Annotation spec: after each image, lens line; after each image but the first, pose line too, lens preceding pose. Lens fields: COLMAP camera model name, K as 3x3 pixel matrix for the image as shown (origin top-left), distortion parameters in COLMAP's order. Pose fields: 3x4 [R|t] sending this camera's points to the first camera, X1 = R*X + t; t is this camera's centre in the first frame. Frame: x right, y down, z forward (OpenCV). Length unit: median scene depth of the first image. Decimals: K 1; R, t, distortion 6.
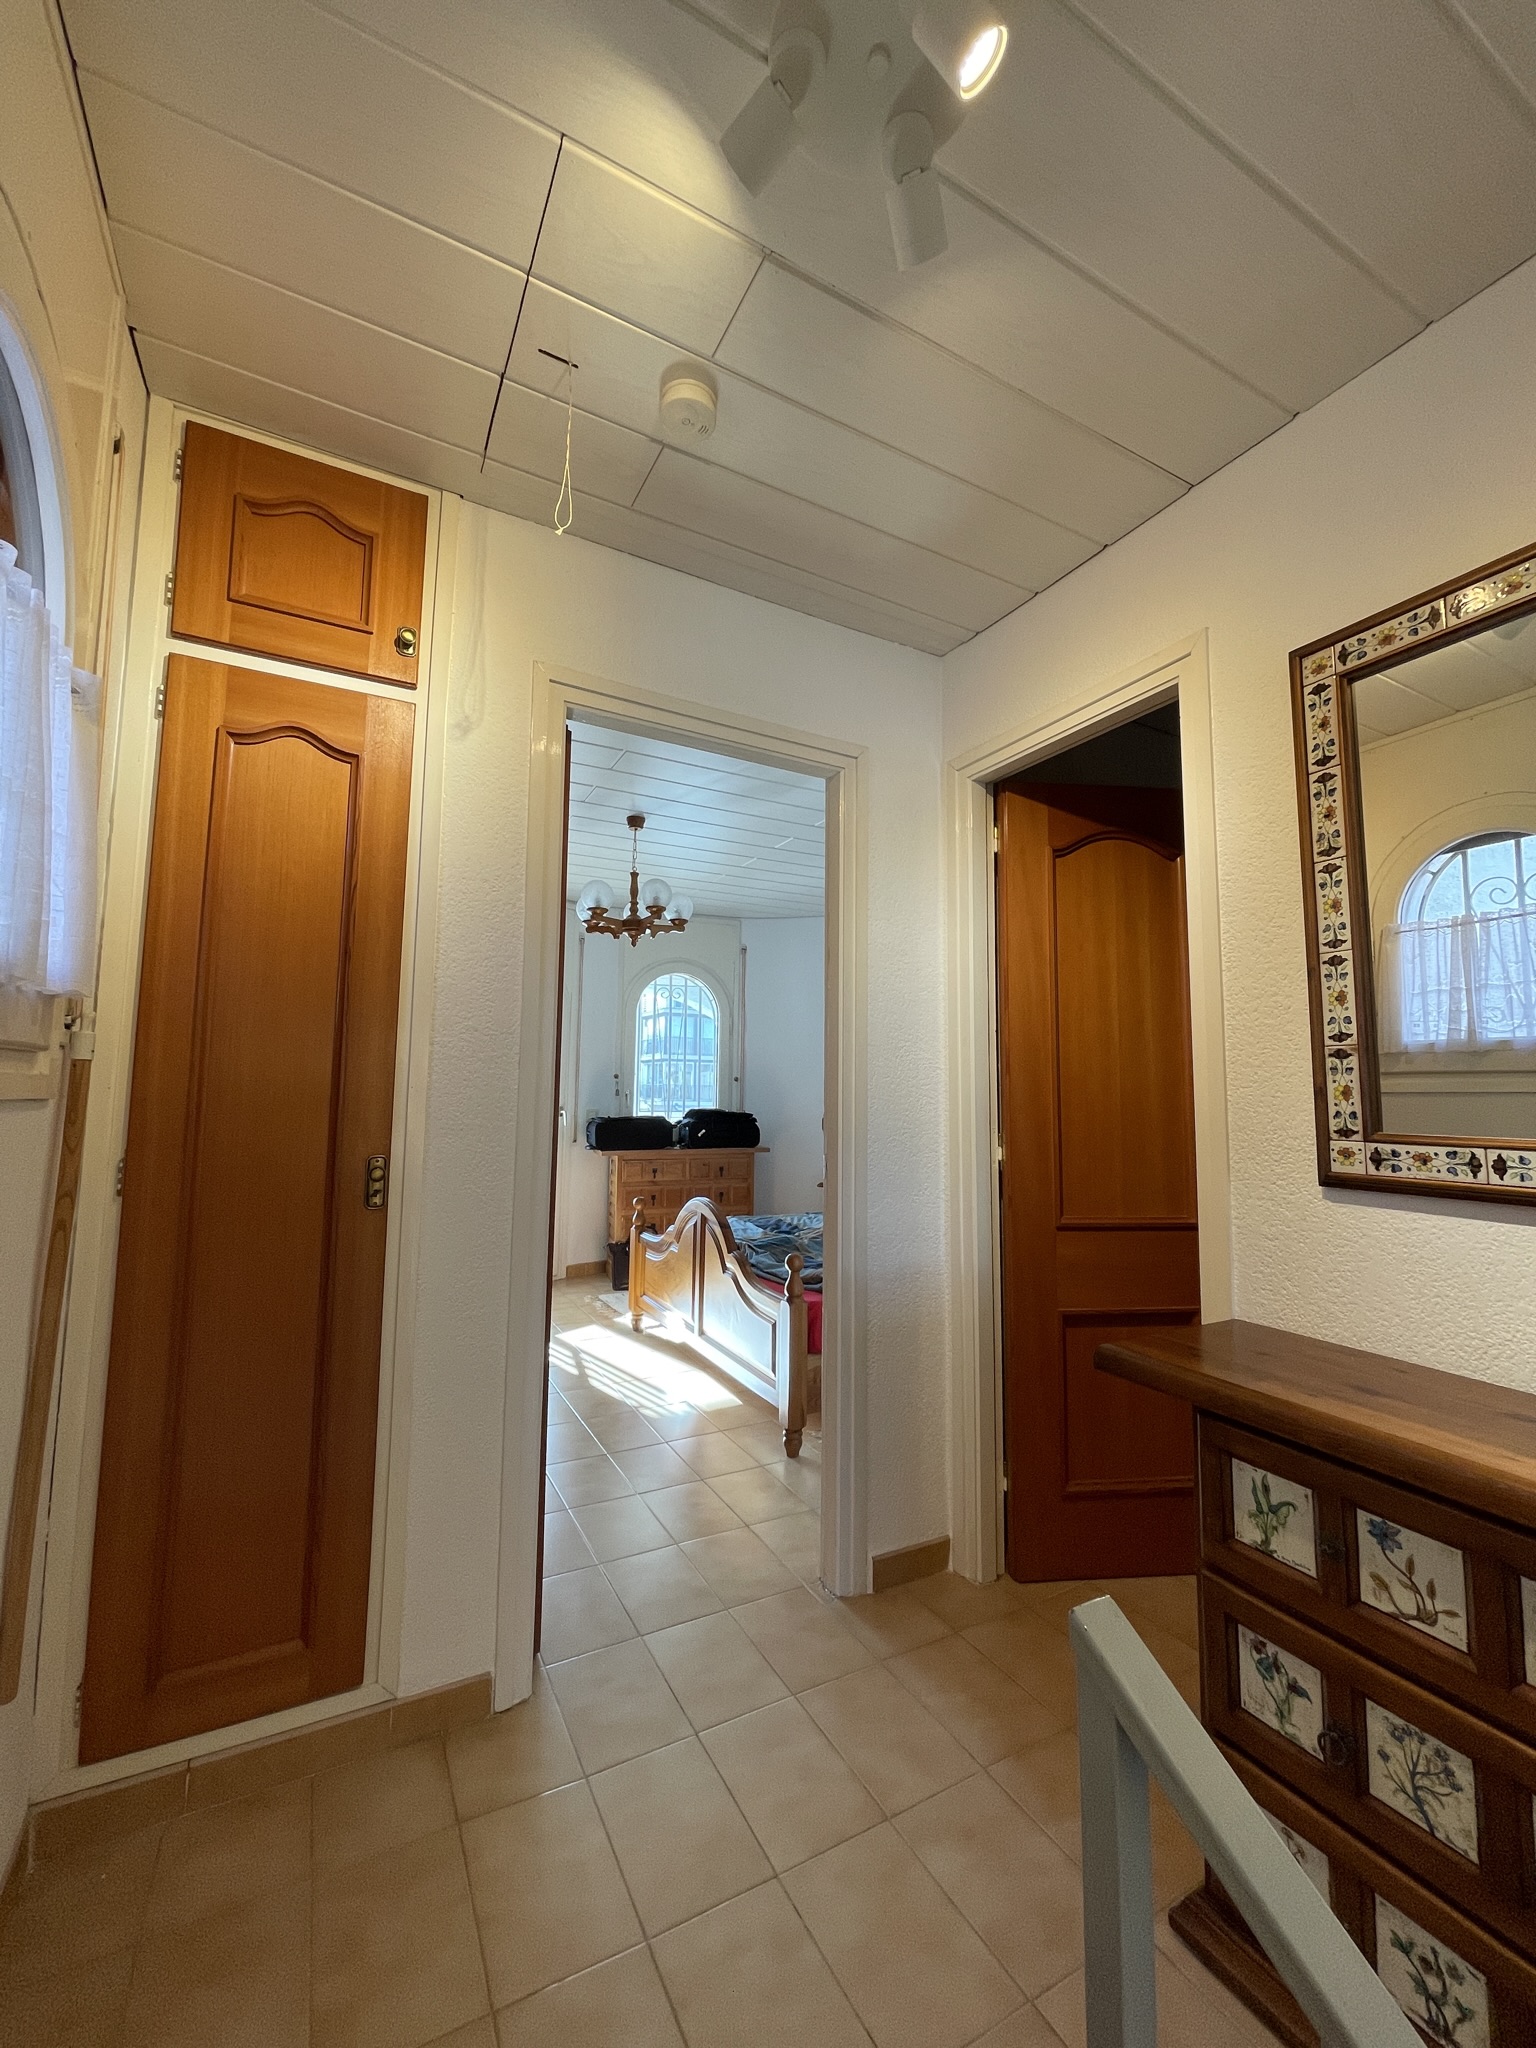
lens RADIAL K [[827.5, 0, 764.5], [0, 827.5, 1014.6], [0, 0, 1]] dist [0.000120, 0.000069]
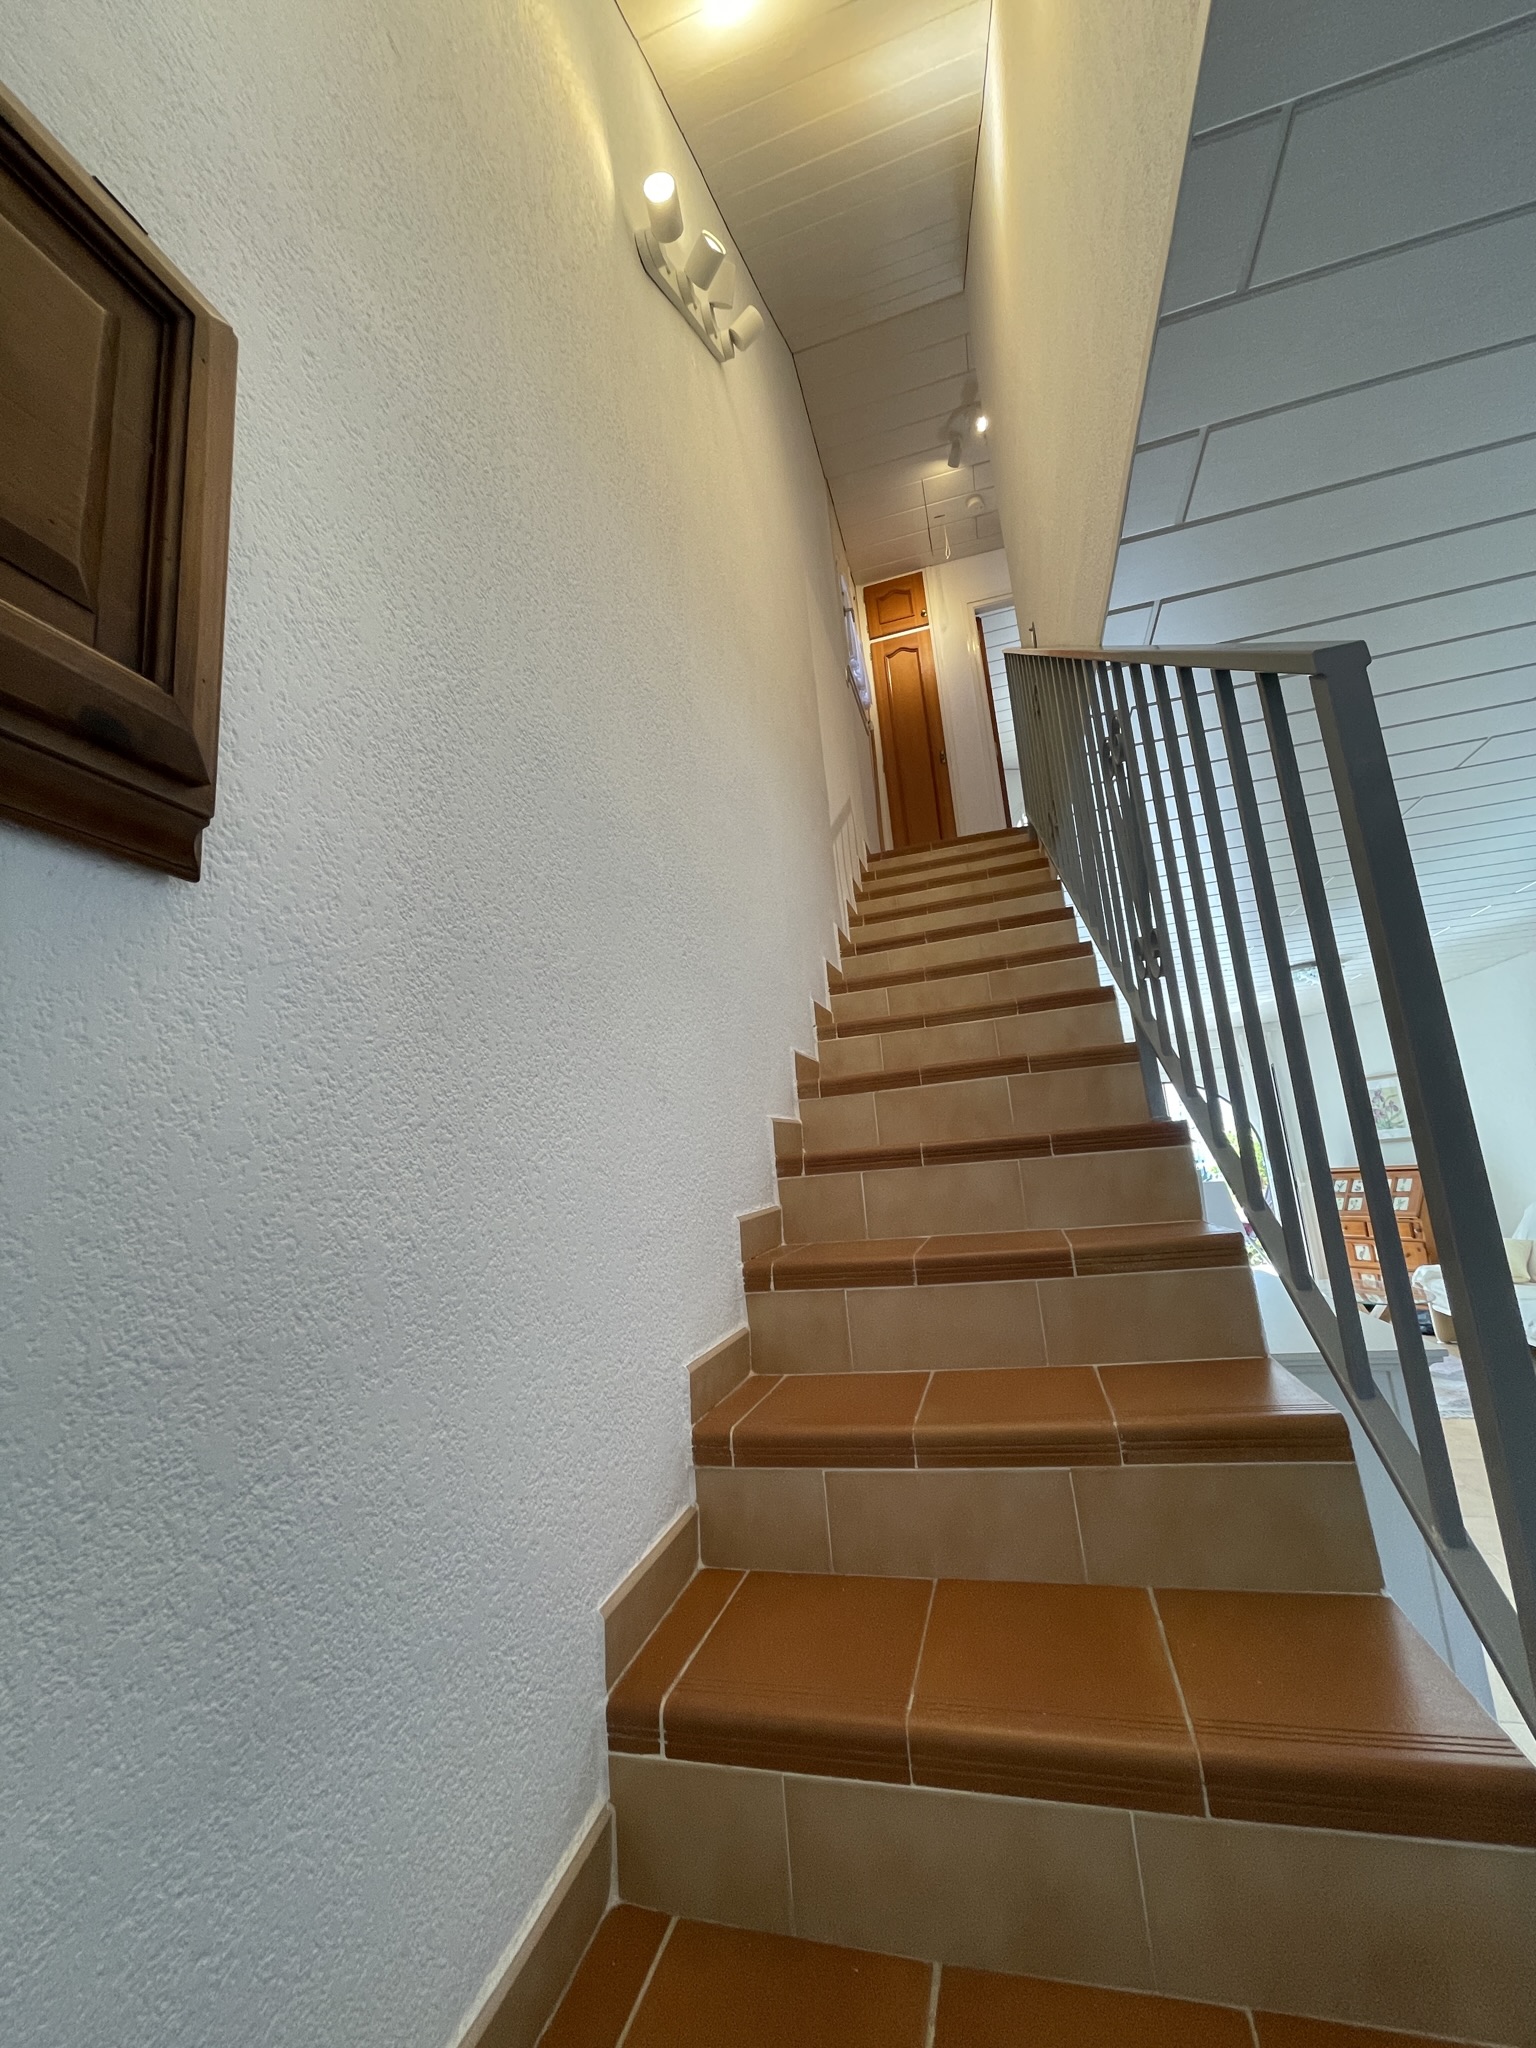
lens RADIAL K [[827.5, 0, 774.2], [0, 827.5, 1017.7], [0, 0, 1]] dist [0.000120, 0.000069]
pose [[0.715514, -0.204974, -0.667852, 1.130214], [0.156645, 0.978719, -0.132560, 1.636051], [0.680810, -0.009767, 0.732395, -2.057946]]
